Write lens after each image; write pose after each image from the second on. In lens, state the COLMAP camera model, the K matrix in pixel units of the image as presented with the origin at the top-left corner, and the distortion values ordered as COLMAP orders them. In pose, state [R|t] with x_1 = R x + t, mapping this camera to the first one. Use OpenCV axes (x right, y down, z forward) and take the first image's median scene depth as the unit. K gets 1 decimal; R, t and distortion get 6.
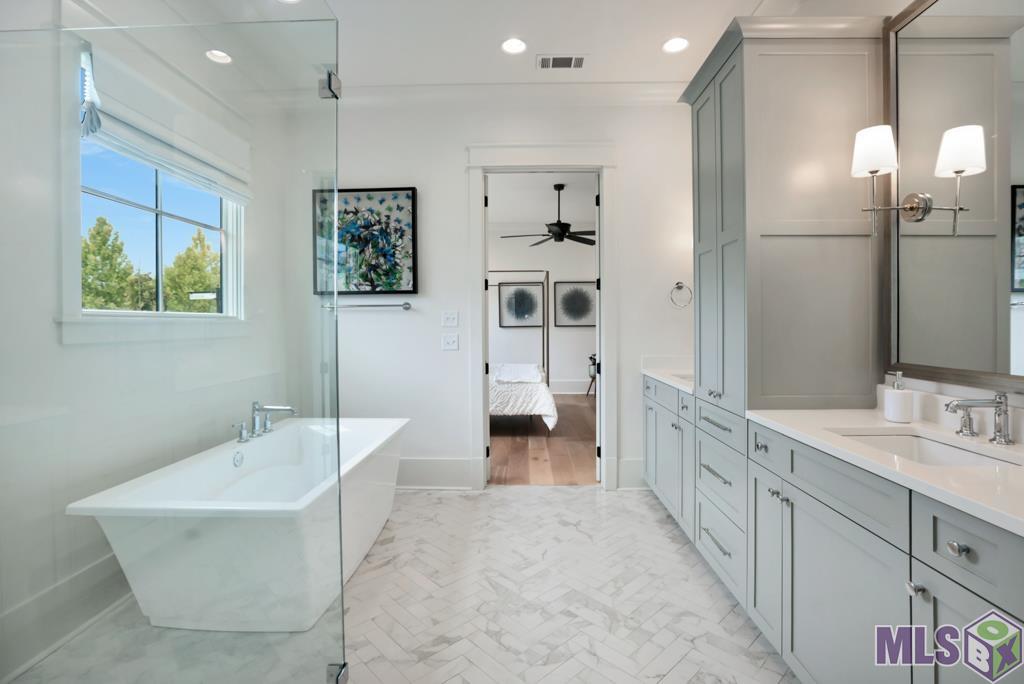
lens RADIAL K [[484.7, 0, 512.4], [0, 484.7, 324.6], [0, 0, 1]] dist [-0.013211, 0.007927]
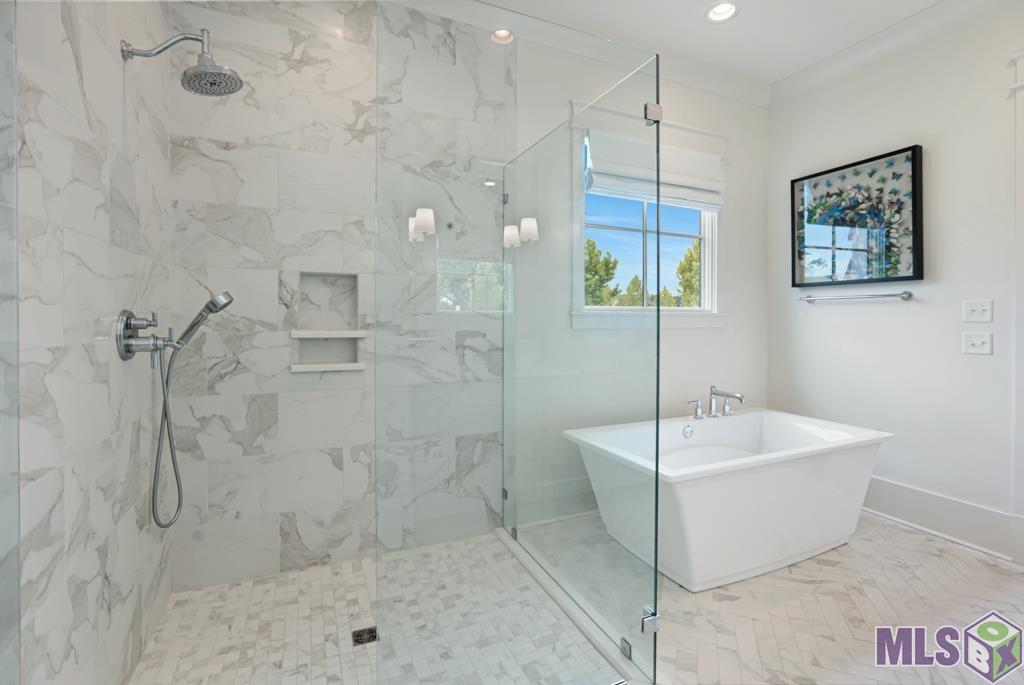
lens RADIAL K [[484.7, 0, 537.1], [0, 484.7, 318.0], [0, 0, 1]] dist [-0.013211, 0.007927]
pose [[0.463820, 0.006497, -0.885906, 0.209494], [-0.008503, 0.999960, 0.002881, 0.001361], [0.885889, 0.006197, 0.463856, 0.089309]]
